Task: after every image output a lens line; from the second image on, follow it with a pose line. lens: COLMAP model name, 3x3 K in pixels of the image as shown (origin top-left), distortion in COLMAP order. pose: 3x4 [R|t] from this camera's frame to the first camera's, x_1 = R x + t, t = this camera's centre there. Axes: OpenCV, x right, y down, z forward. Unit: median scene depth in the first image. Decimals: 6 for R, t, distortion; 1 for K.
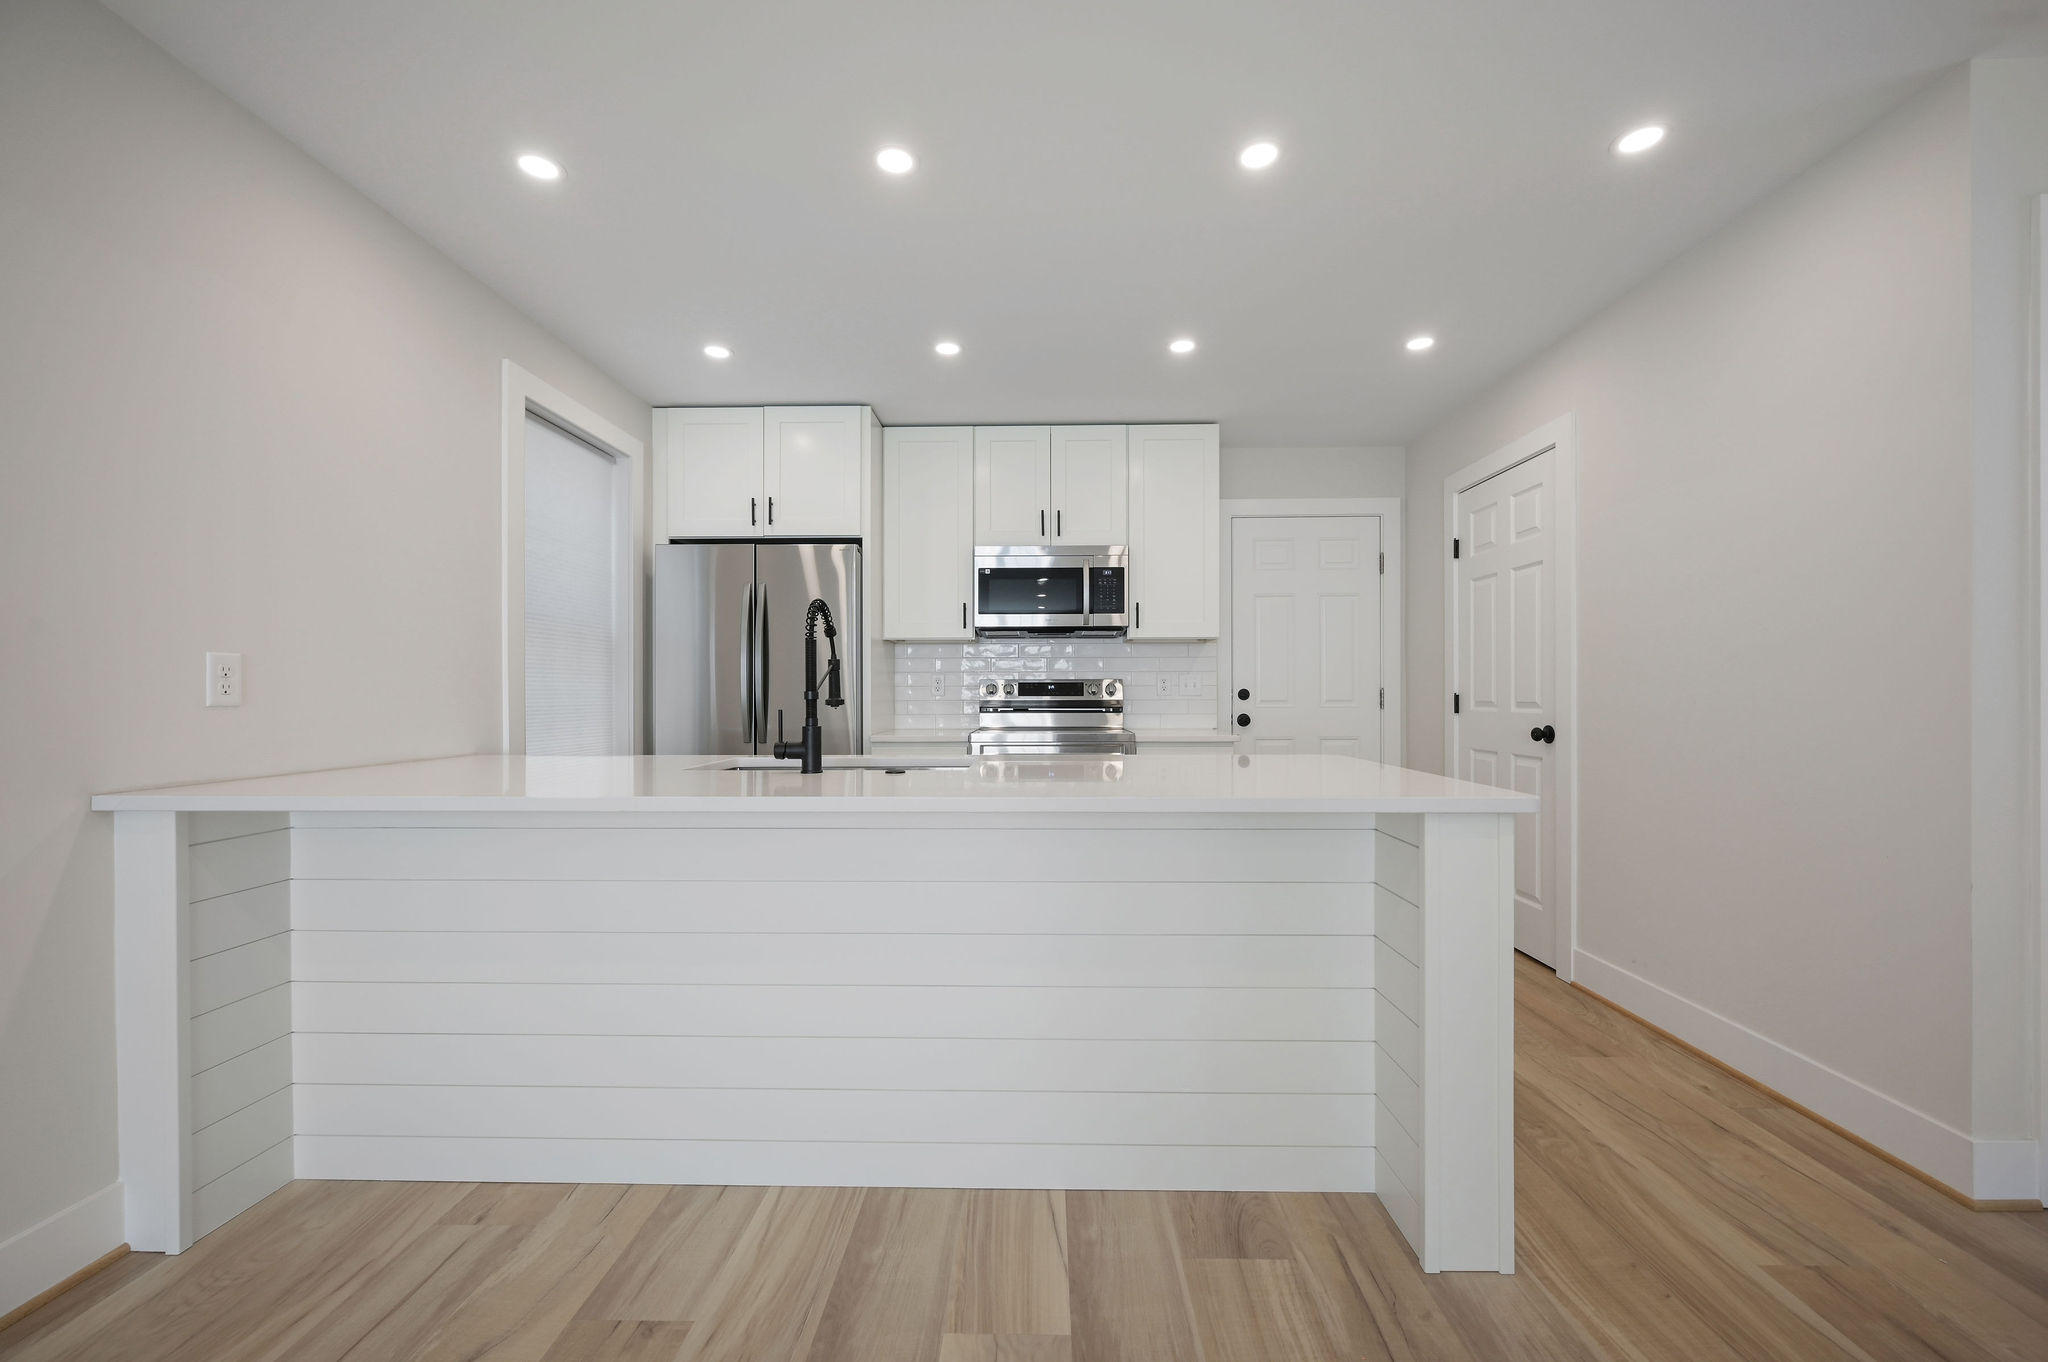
lens RADIAL K [[801.1, 0, 1023.4], [0, 801.1, 694.3], [0, 0, 1]] dist [-0.006443, 0.000785]
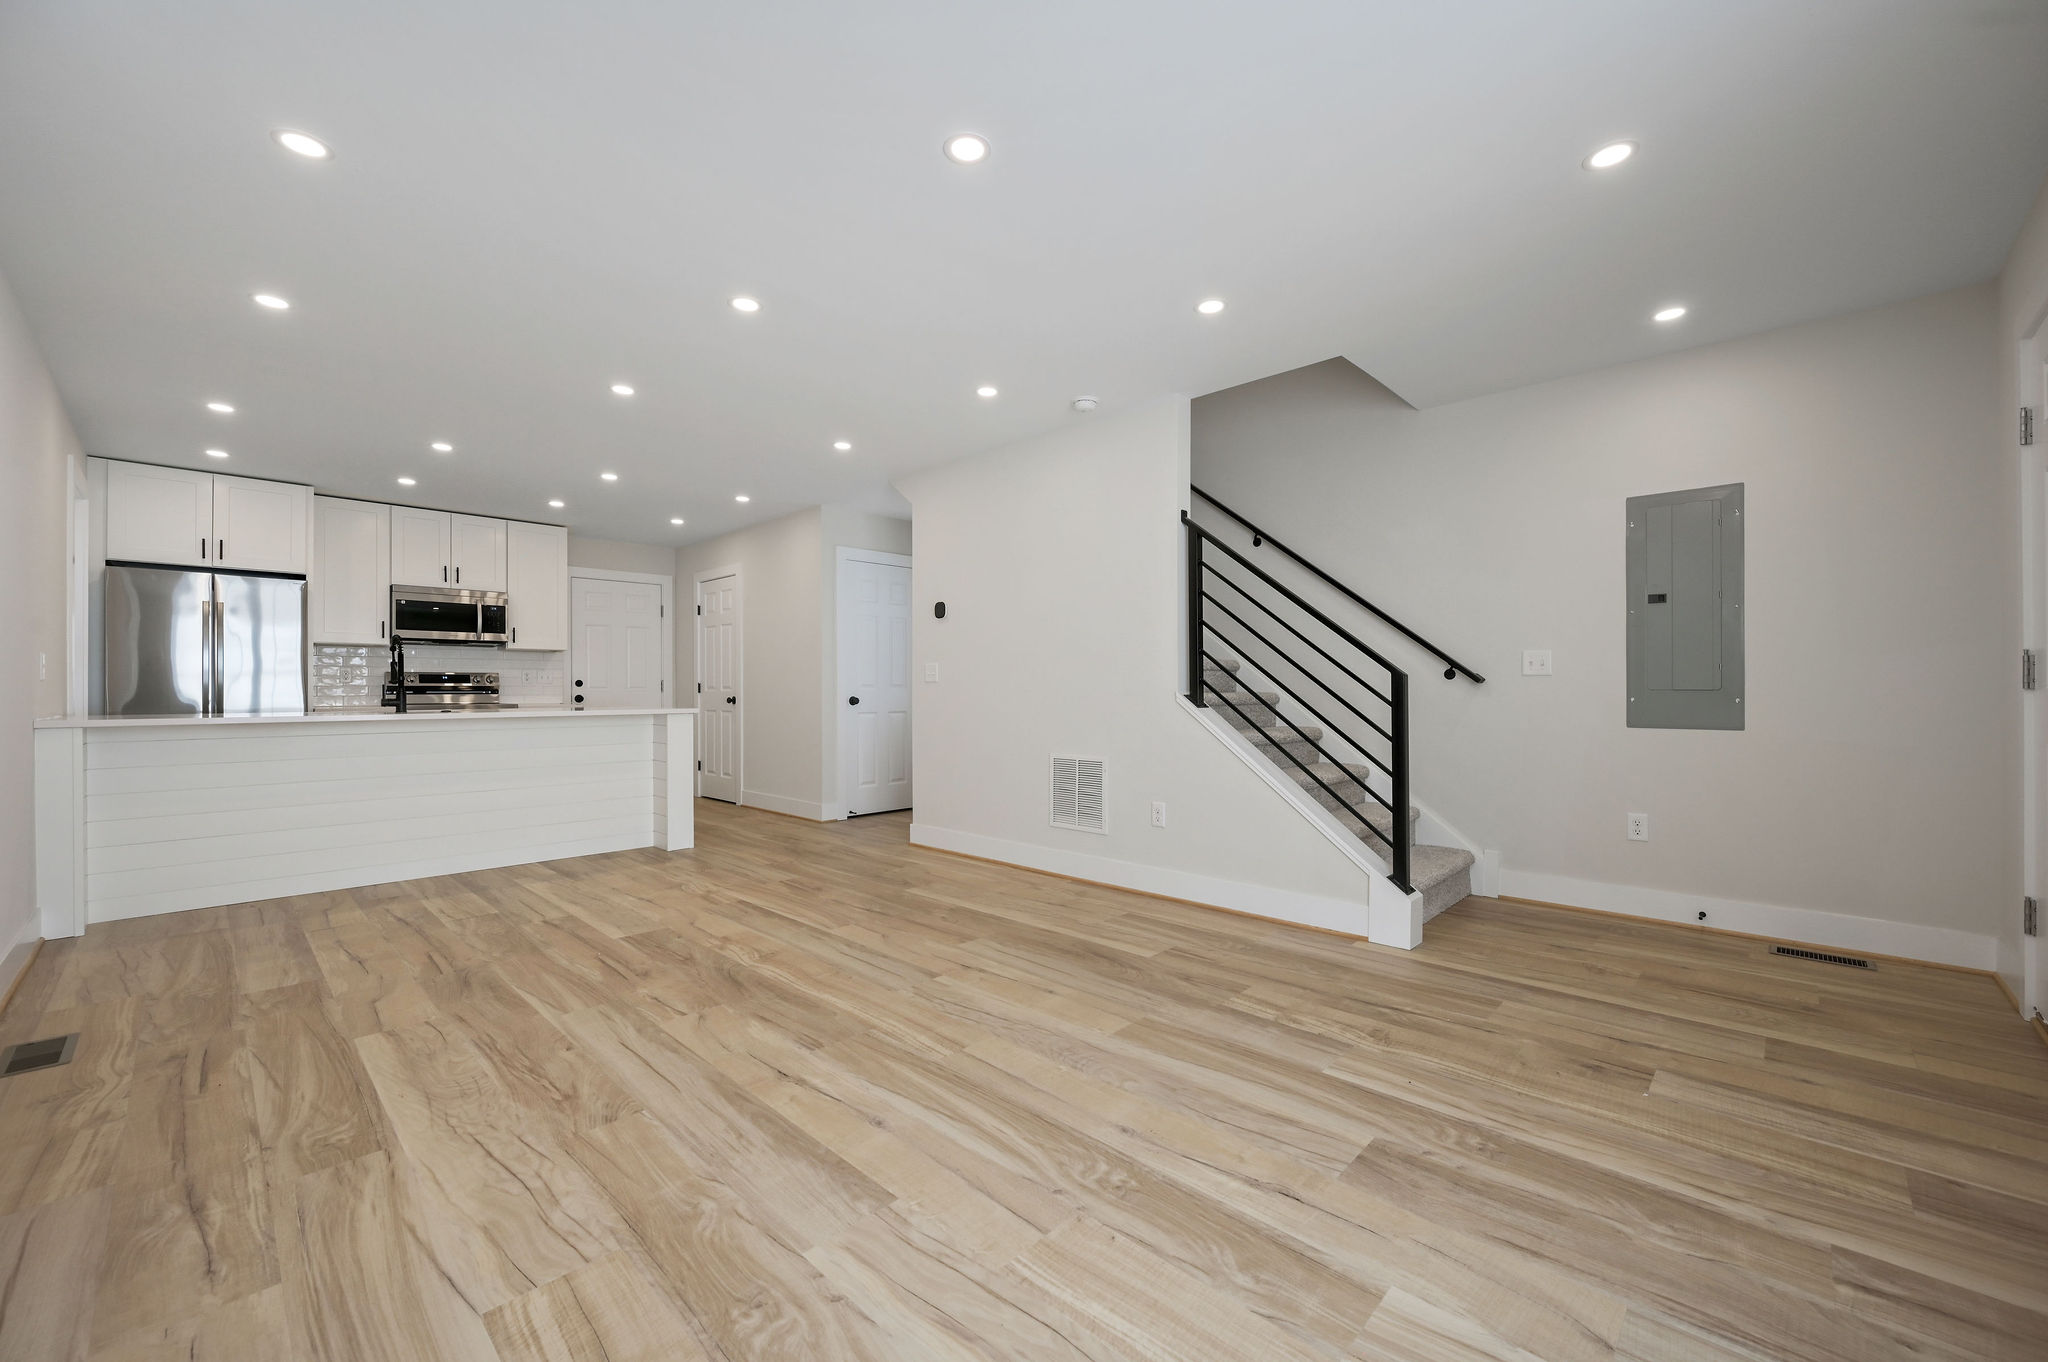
lens RADIAL K [[801.1, 0, 1025.9], [0, 801.1, 686.3], [0, 0, 1]] dist [-0.006443, 0.000785]
pose [[0.671518, 0.003027, 0.740982, -0.377735], [0.002814, 0.999974, -0.006635, 0.022411], [-0.740983, 0.006540, 0.671492, -0.915900]]
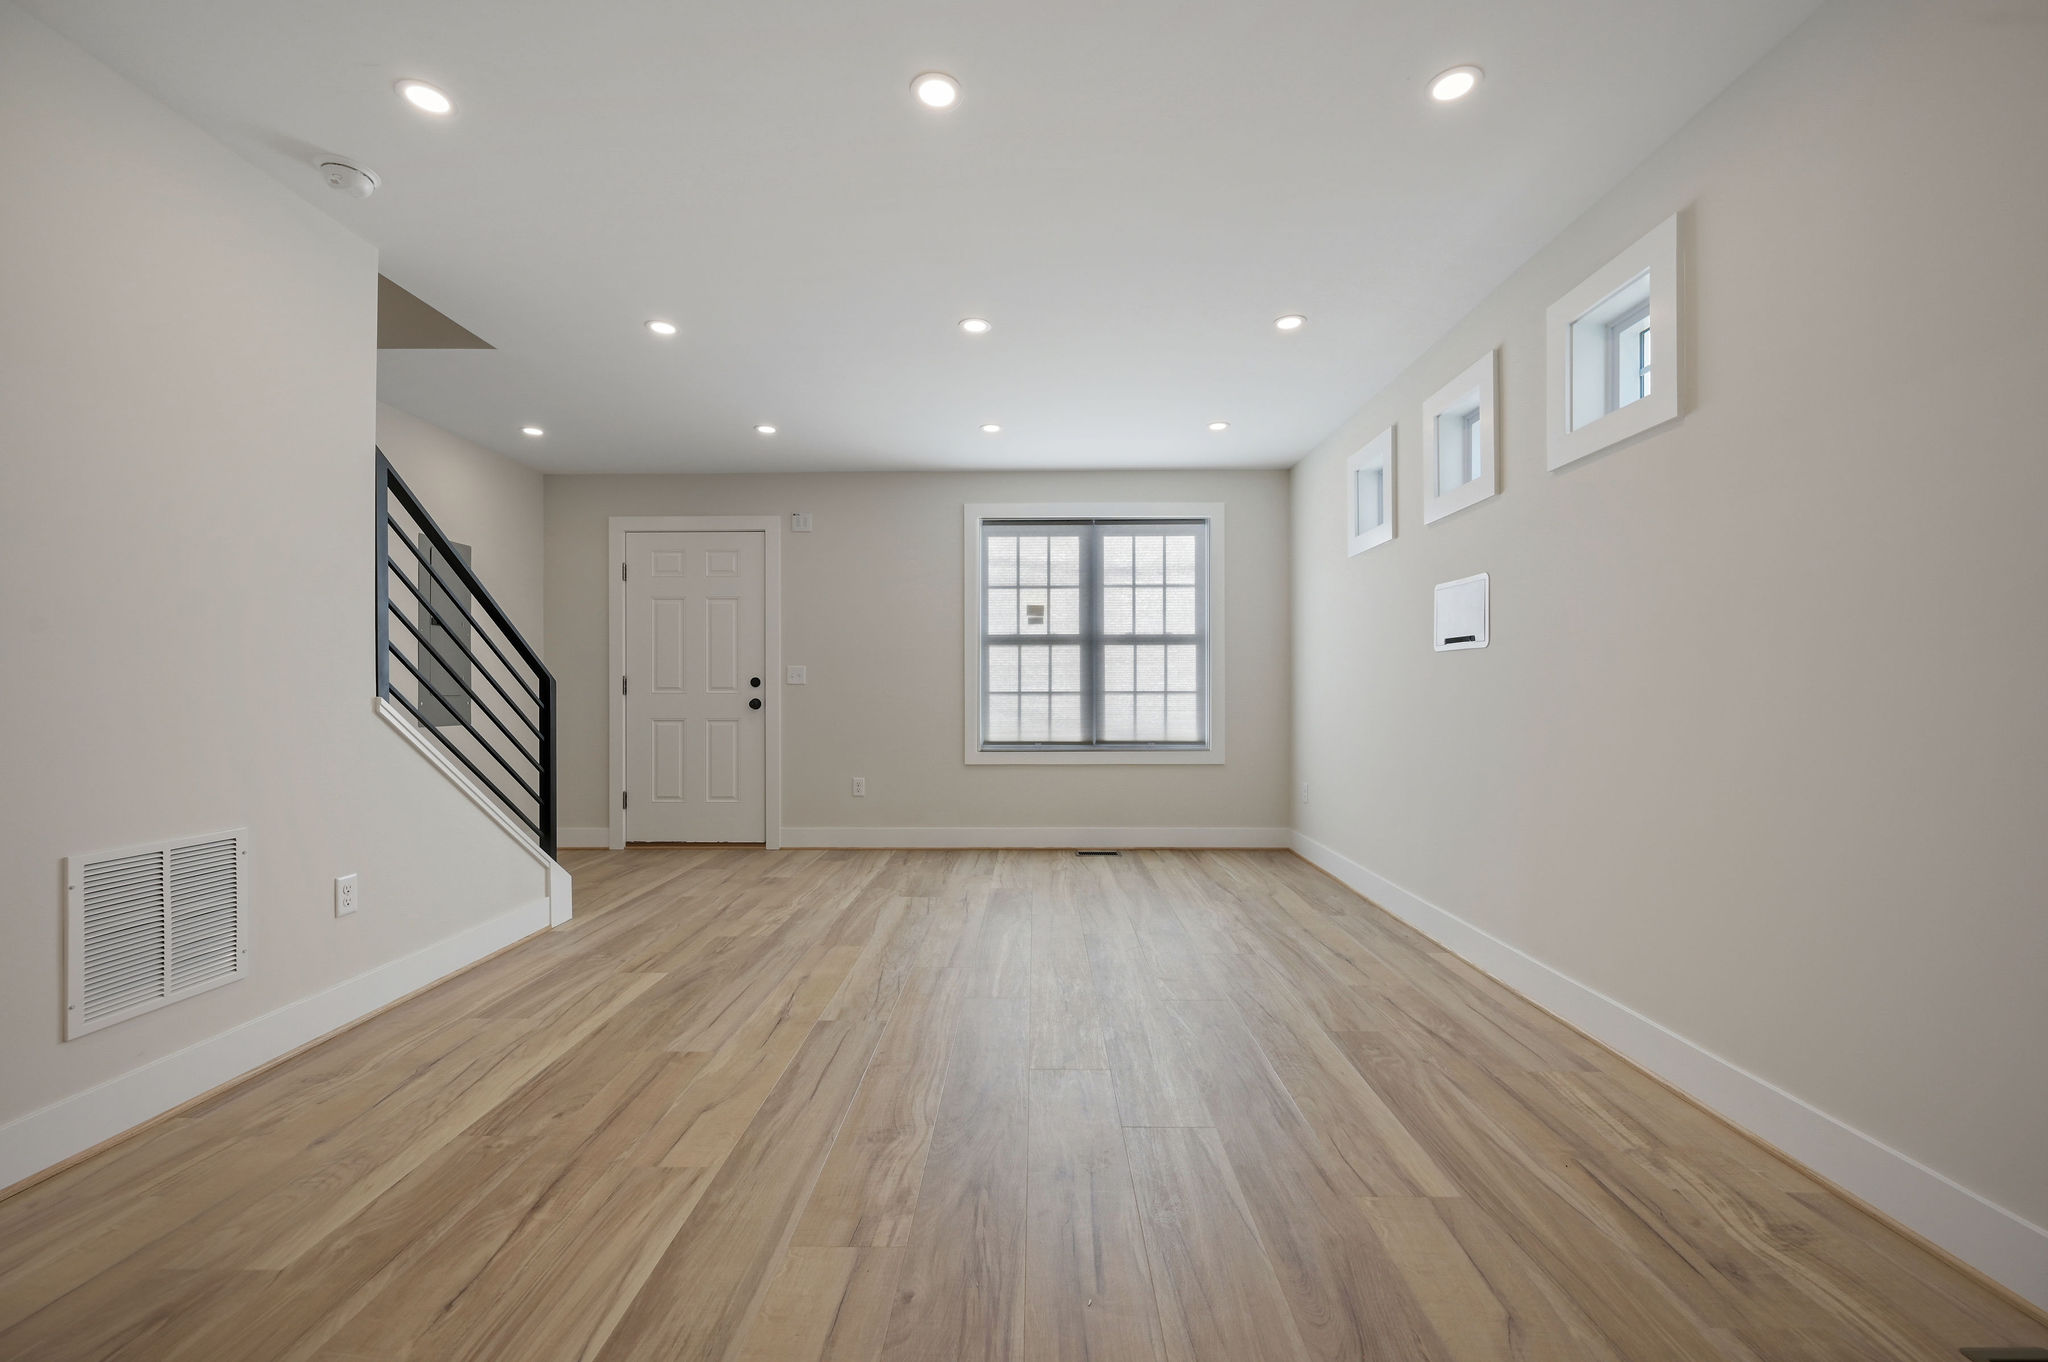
lens RADIAL K [[801.1, 0, 1026.6], [0, 801.1, 689.2], [0, 0, 1]] dist [-0.006443, 0.000785]
pose [[-0.999846, 0.004892, -0.016840, -0.044078], [0.004936, 0.999985, -0.002572, 0.020312], [0.016827, -0.002655, -0.999855, 0.265439]]
